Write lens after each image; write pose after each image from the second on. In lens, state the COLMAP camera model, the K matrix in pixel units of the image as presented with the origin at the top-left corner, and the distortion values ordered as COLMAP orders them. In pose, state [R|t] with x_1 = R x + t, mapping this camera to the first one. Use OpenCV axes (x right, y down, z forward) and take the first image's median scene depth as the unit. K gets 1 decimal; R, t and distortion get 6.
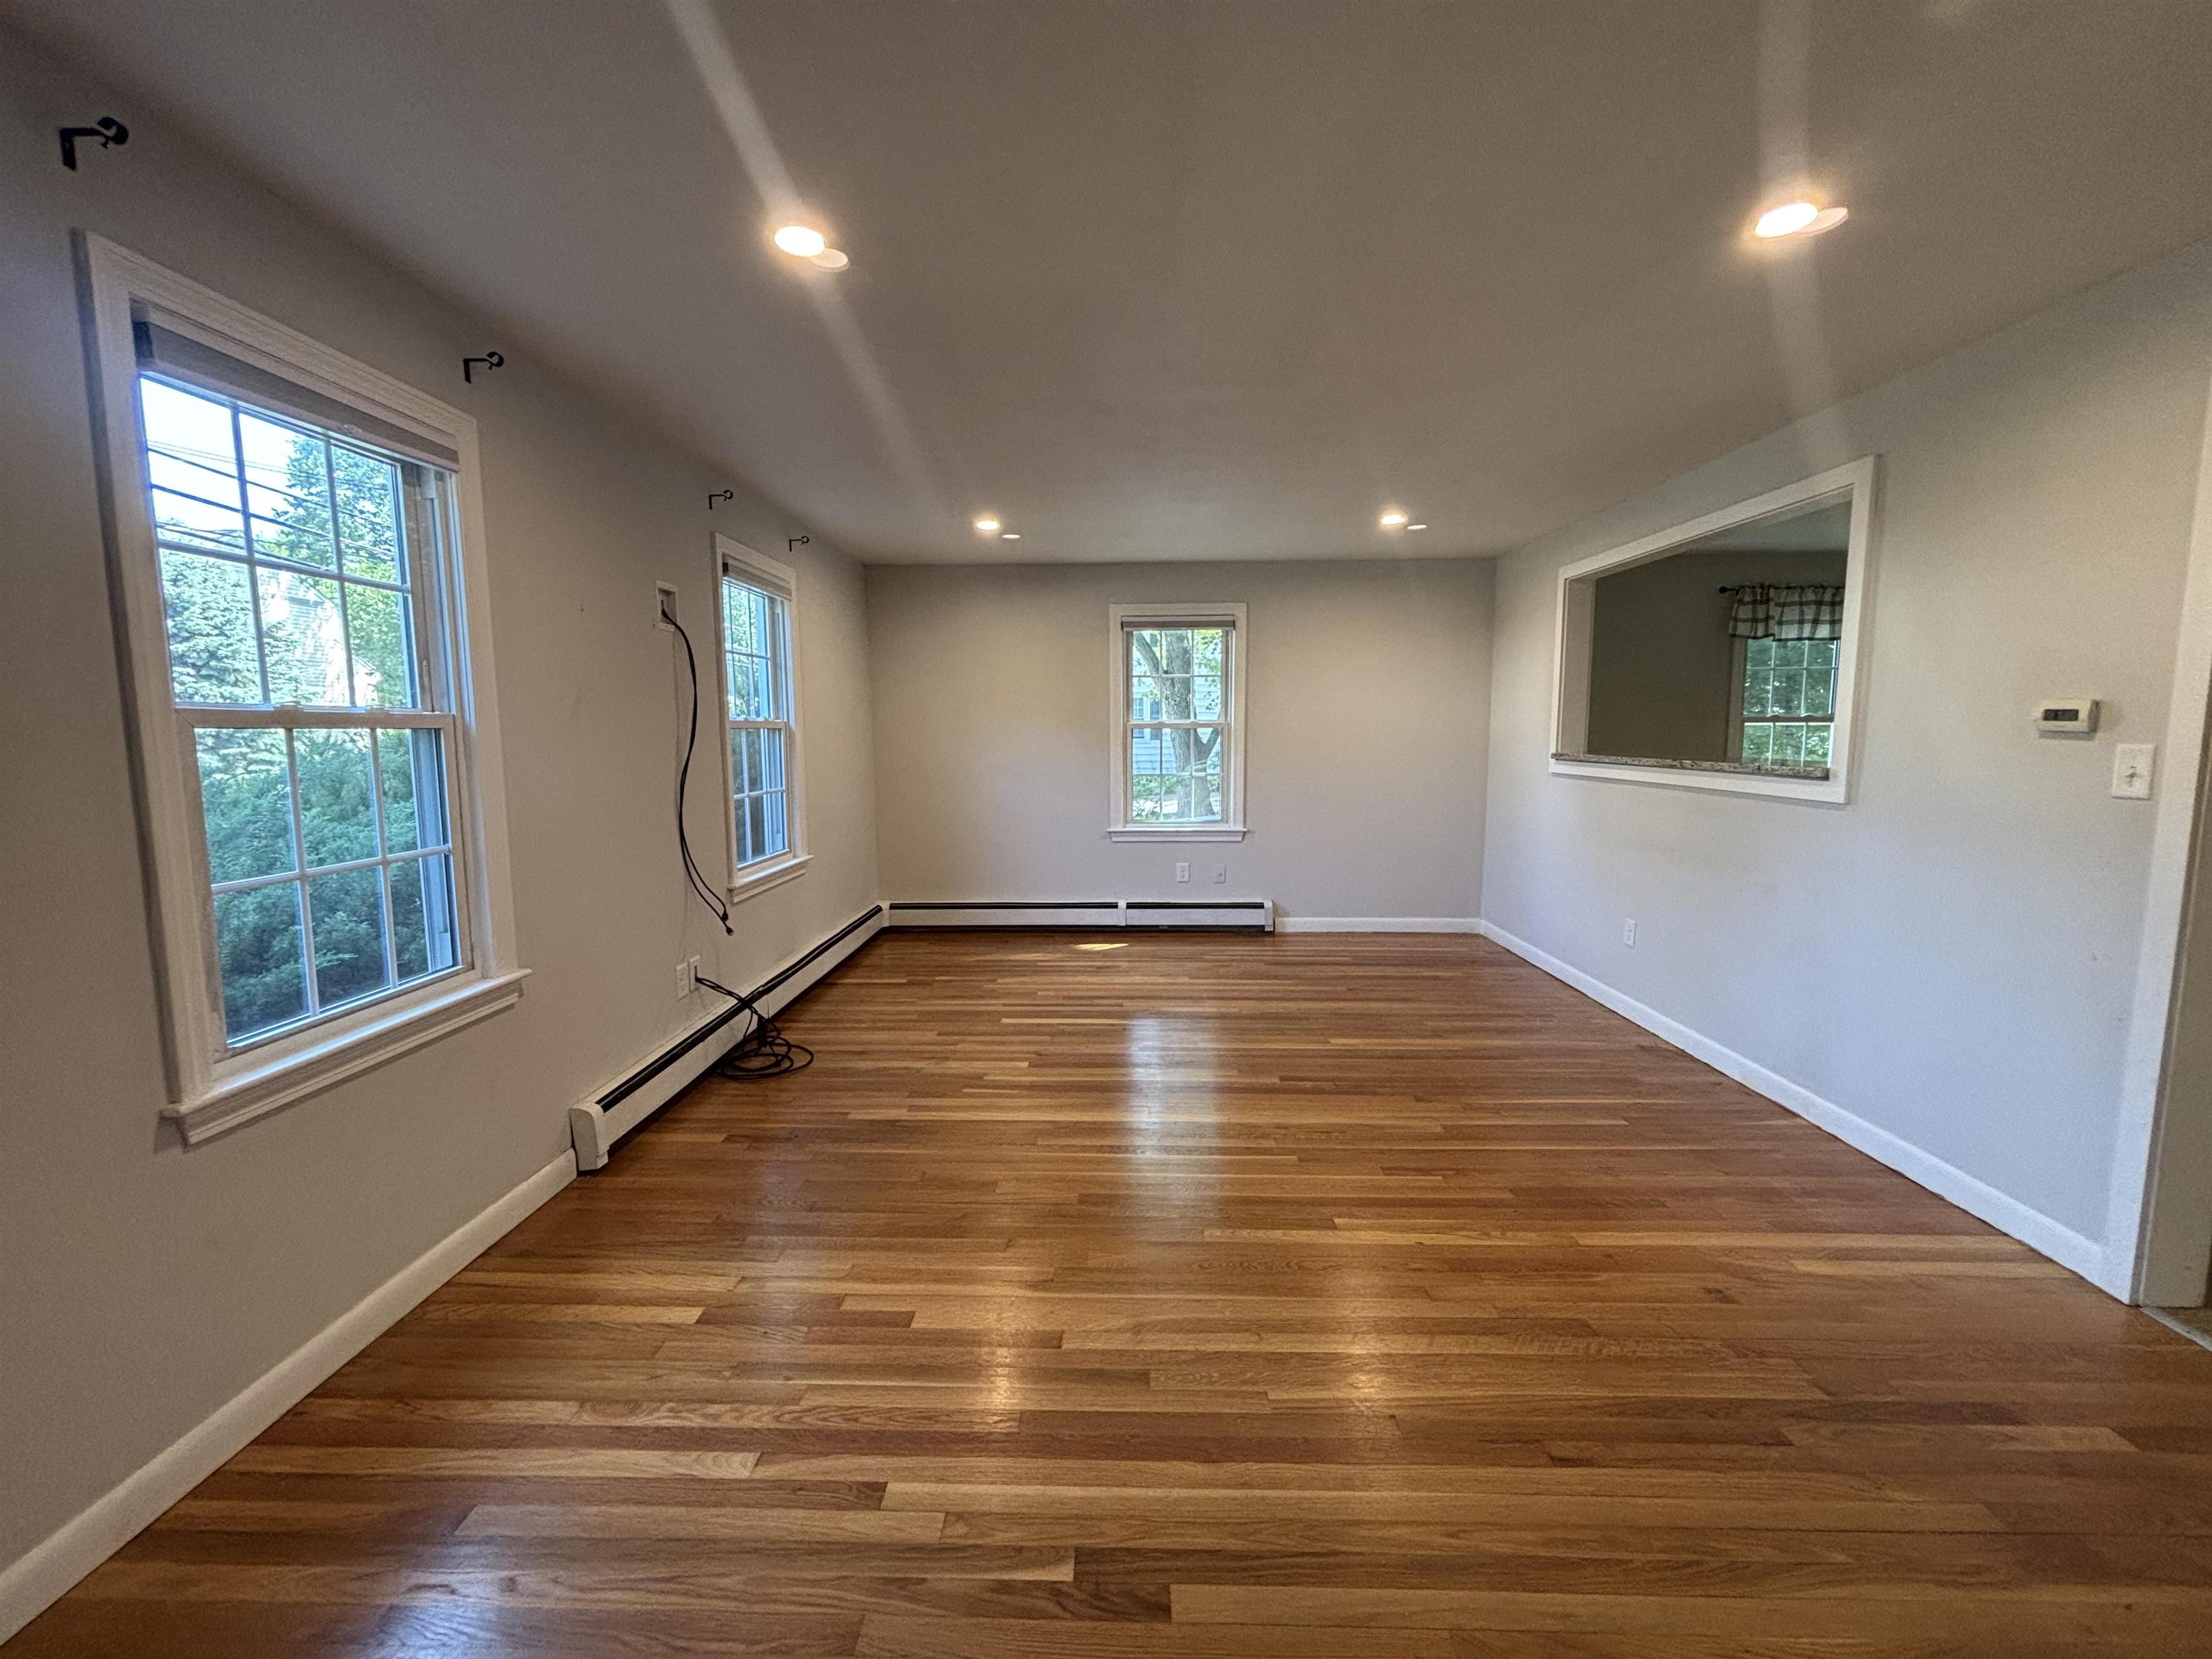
lens RADIAL K [[907.9, 0, 1106.0], [0, 907.9, 829.5], [0, 0, 1]] dist [0.000988, 0.000045]
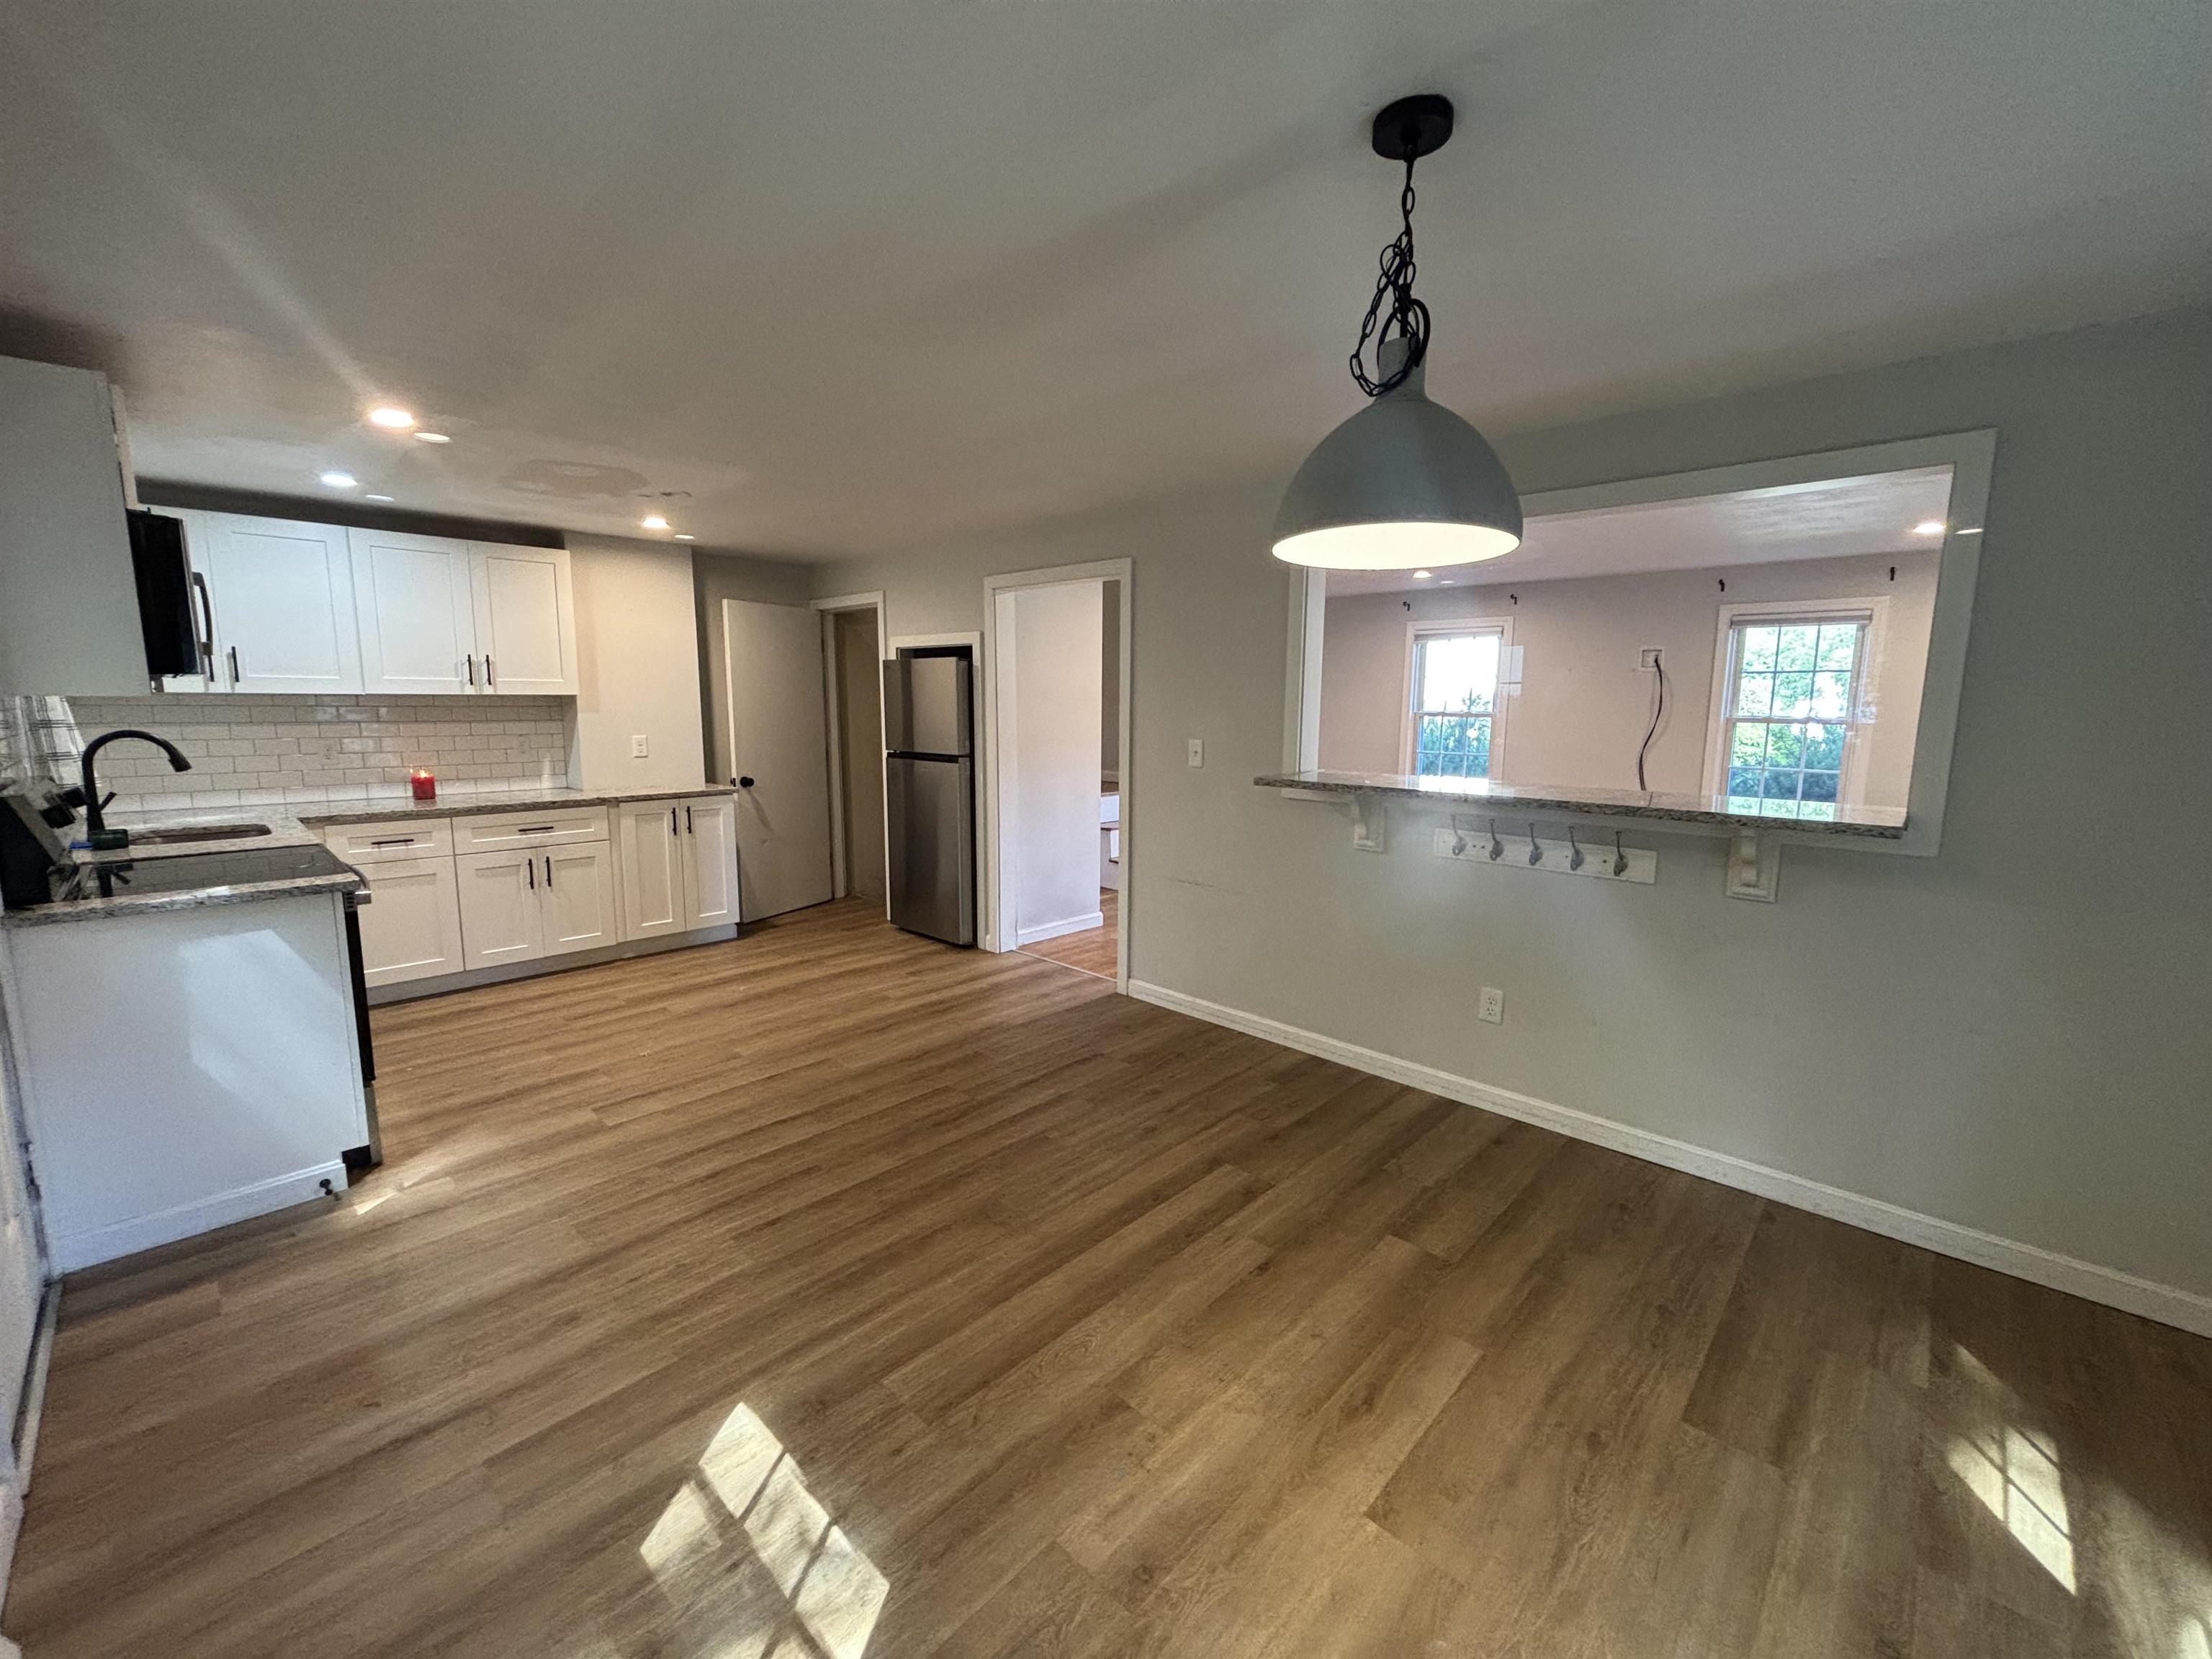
lens RADIAL K [[891.7, 0, 1103.3], [0, 891.7, 826.1], [0, 0, 1]] dist [0.000916, 0.000111]
pose [[-0.672366, 0.108218, -0.732265, 1.034676], [-0.082972, 0.972003, 0.219833, -0.130316], [0.735554, 0.208566, -0.644563, 0.863046]]
